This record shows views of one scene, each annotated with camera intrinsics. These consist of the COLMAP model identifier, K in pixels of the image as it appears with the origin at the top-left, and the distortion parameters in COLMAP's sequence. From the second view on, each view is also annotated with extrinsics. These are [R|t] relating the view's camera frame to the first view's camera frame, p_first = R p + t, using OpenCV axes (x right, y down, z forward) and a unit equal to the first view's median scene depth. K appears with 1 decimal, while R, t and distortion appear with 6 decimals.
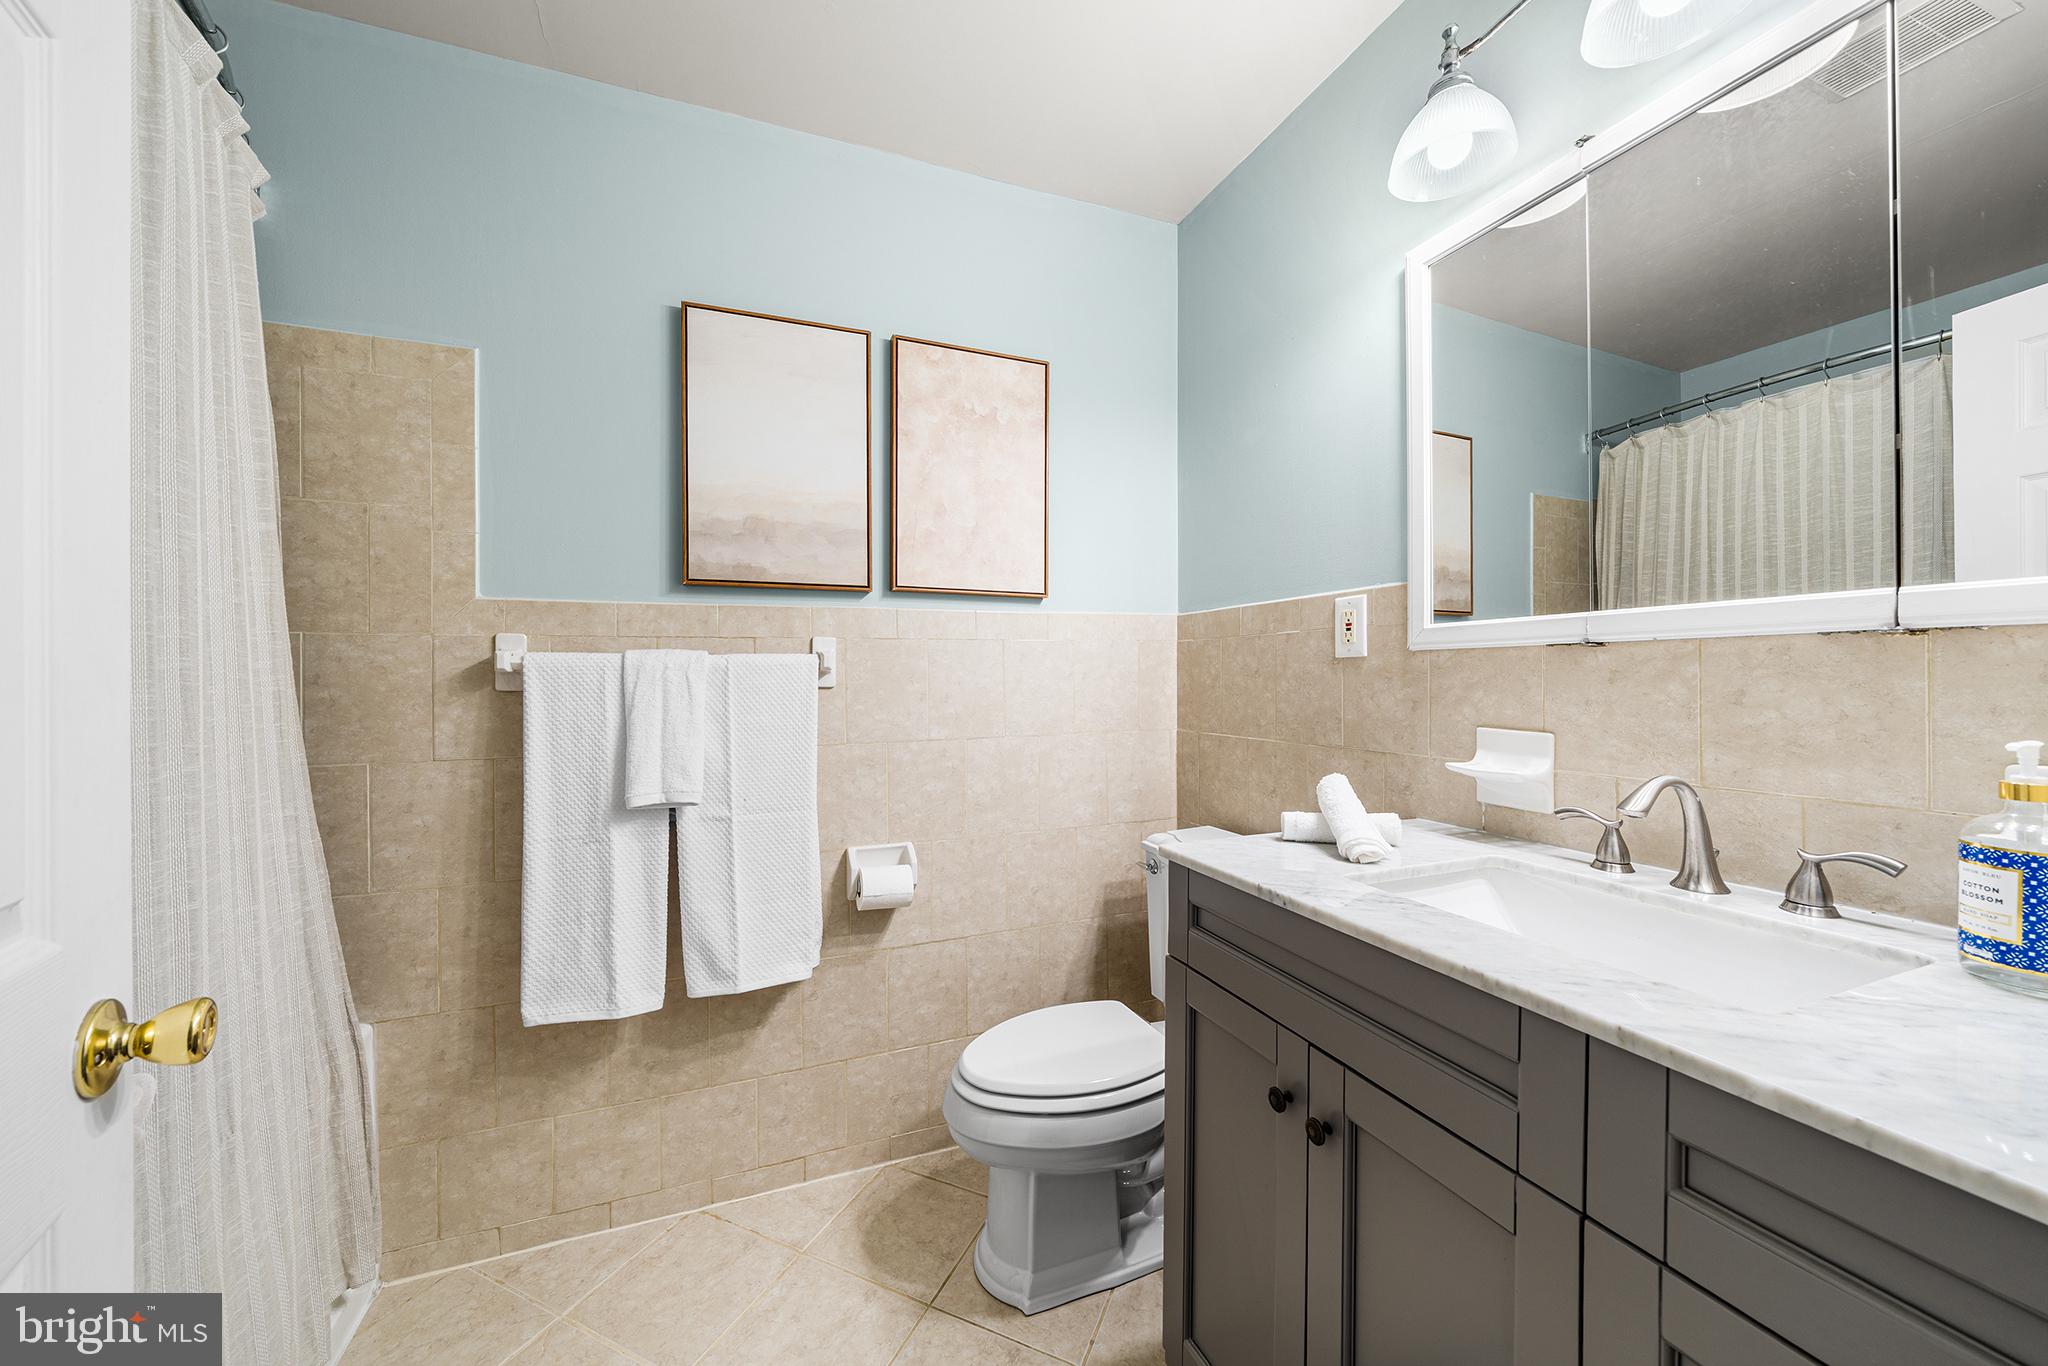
lens RADIAL K [[778.0, 0, 1031.3], [0, 778.0, 678.0], [0, 0, 1]] dist [-0.002603, -0.000043]
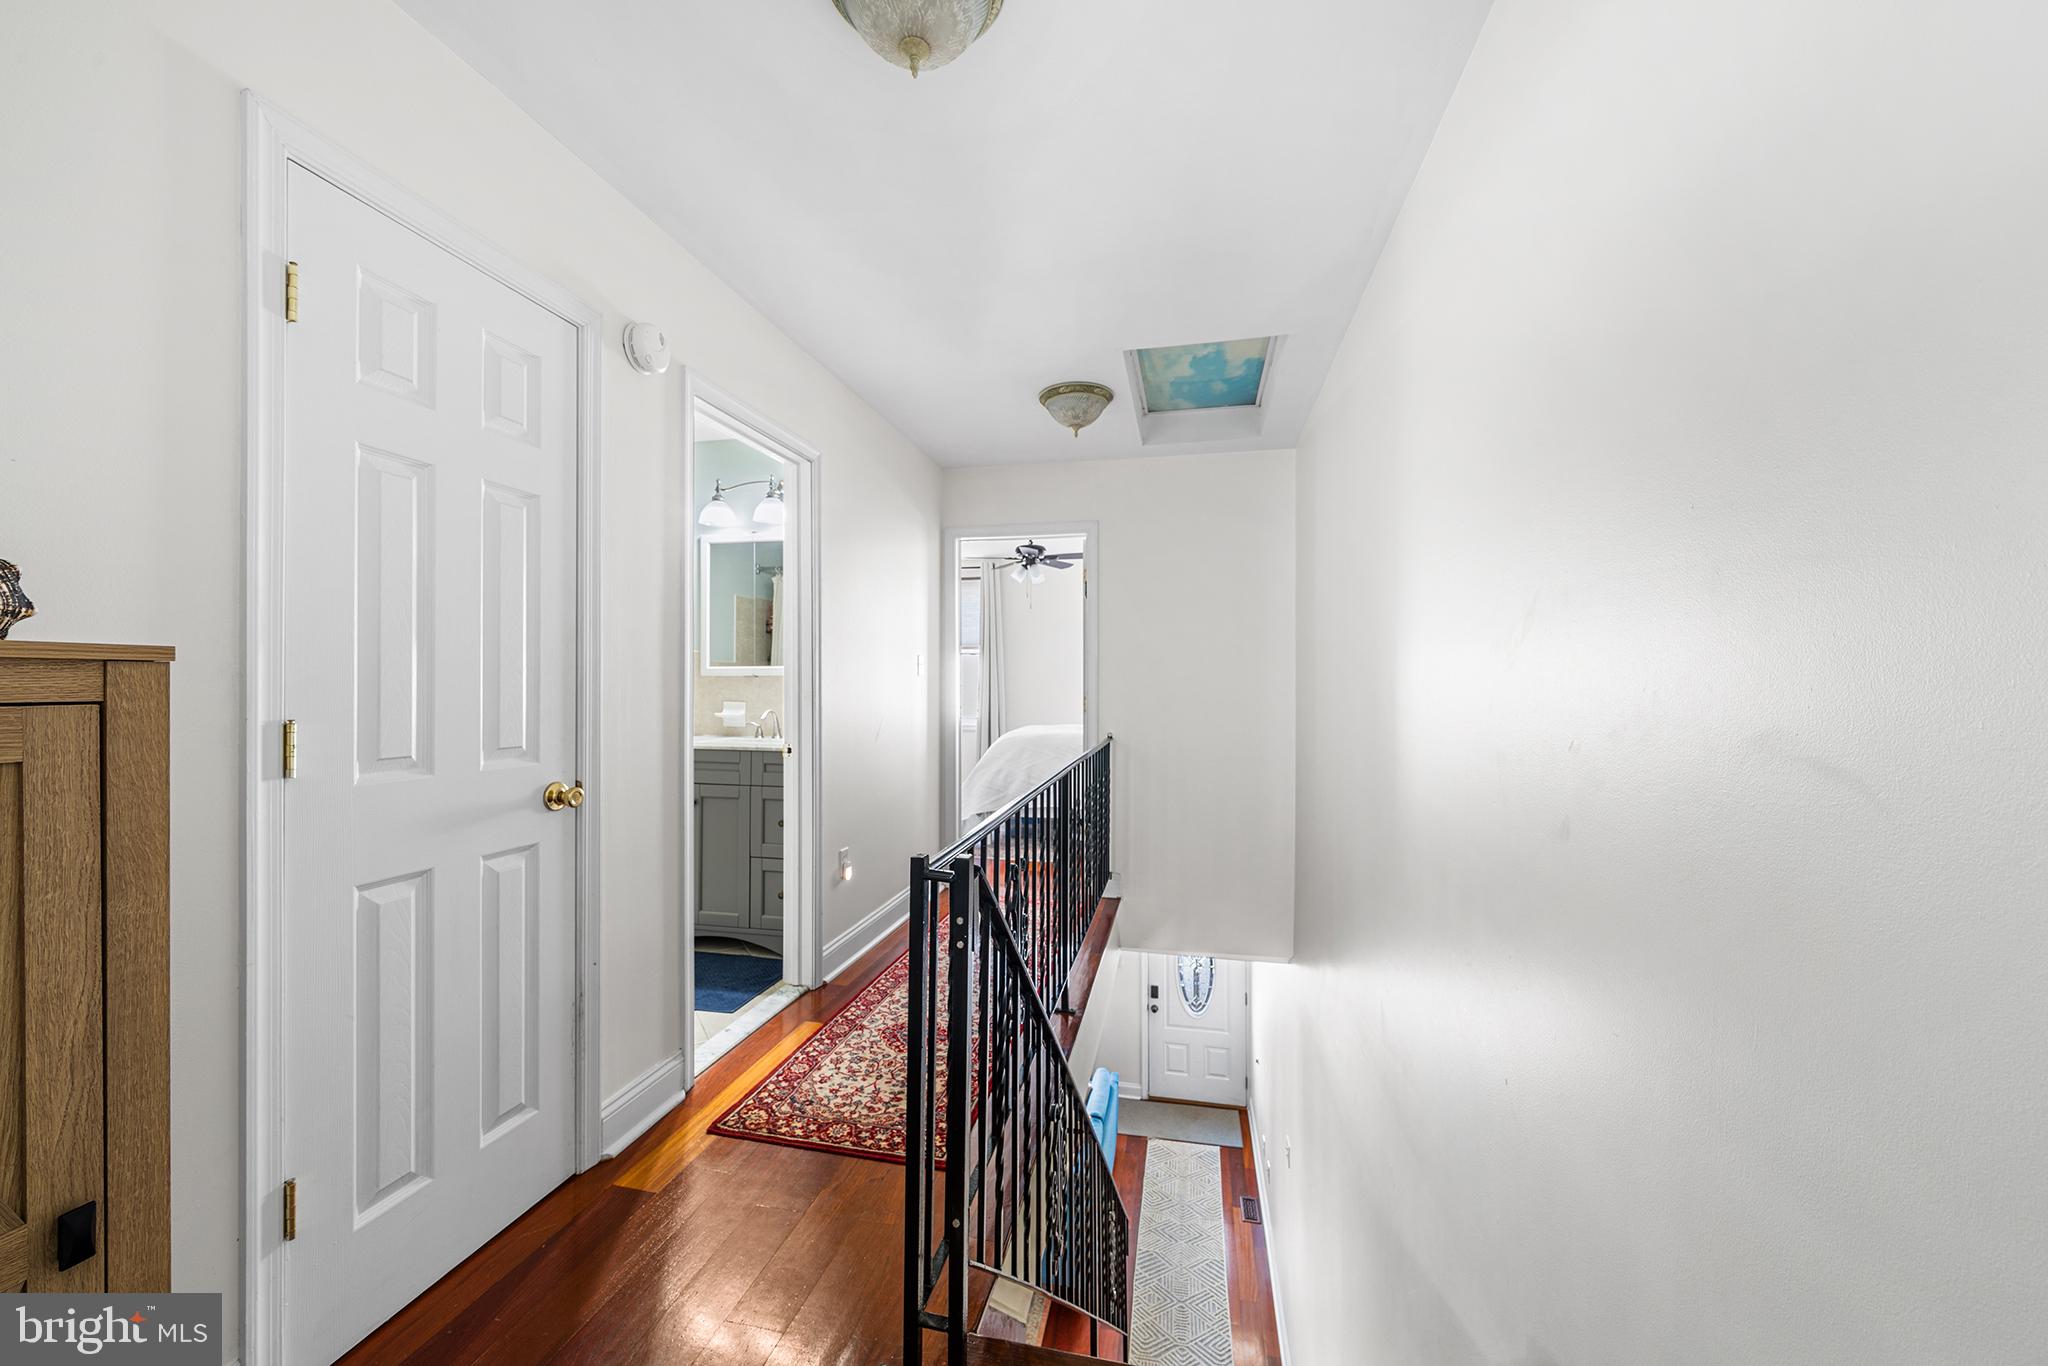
lens RADIAL K [[778.0, 0, 1031.3], [0, 778.0, 678.0], [0, 0, 1]] dist [-0.002603, -0.000043]
pose [[0.581835, 0.005438, 0.813288, -0.810303], [-0.007531, 0.999971, -0.001299, -0.023072], [-0.813272, -0.005369, 0.581859, -1.182311]]
